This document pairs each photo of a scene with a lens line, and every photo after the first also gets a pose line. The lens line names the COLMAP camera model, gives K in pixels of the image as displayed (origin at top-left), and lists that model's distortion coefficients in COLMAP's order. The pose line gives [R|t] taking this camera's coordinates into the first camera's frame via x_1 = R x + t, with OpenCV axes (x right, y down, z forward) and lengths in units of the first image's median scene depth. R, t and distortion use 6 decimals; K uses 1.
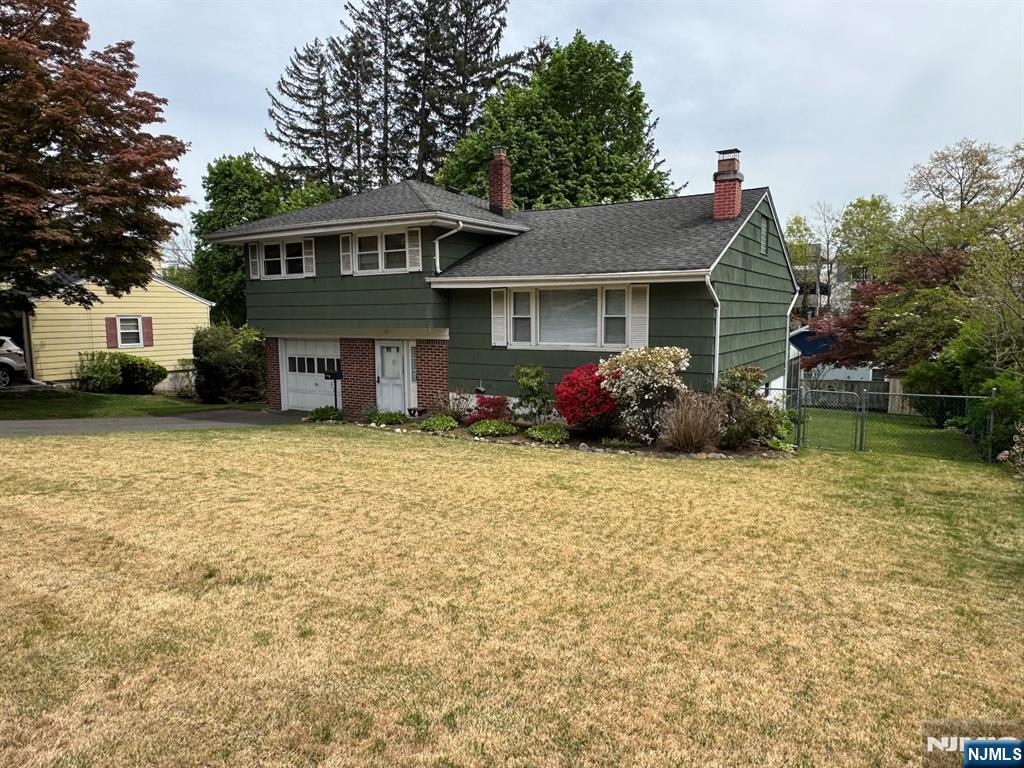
lens RADIAL K [[676.5, 0, 514.5], [0, 676.5, 387.0], [0, 0, 1]] dist [-0.027408, -0.001507]
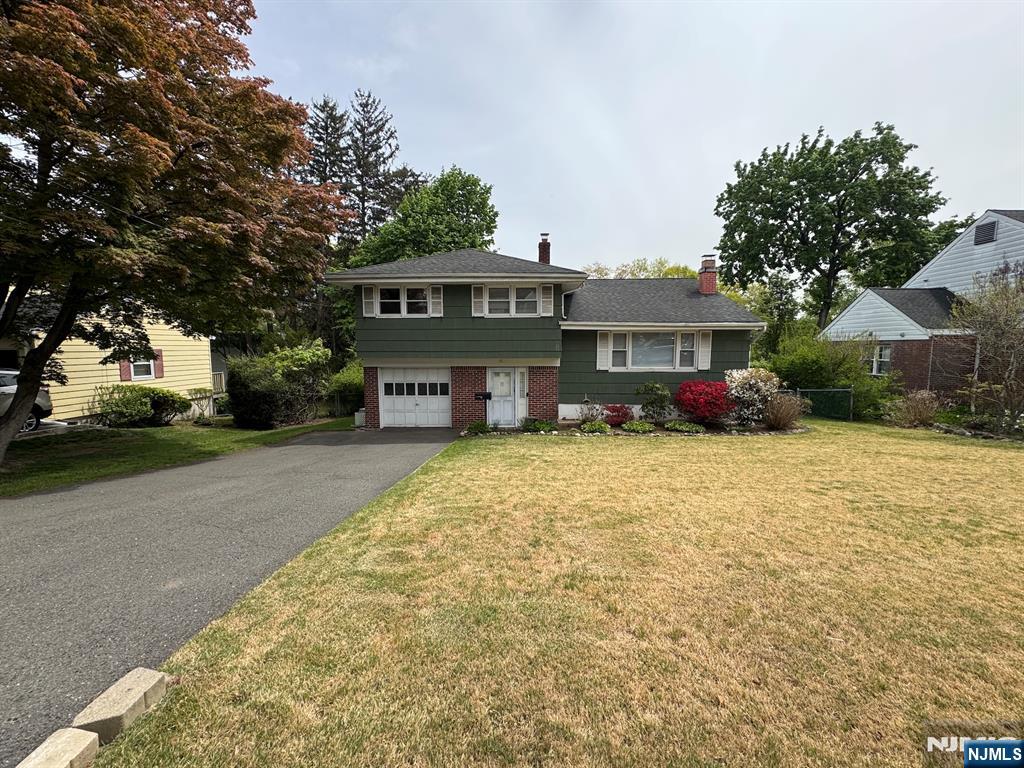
lens RADIAL K [[411.3, 0, 510.5], [0, 411.3, 380.7], [0, 0, 1]] dist [-0.004523, 0.000304]
pose [[0.868826, -0.032275, 0.494065, -0.562542], [0.049252, 0.998558, -0.021380, -0.025113], [-0.492662, 0.042909, 0.869162, 0.290770]]
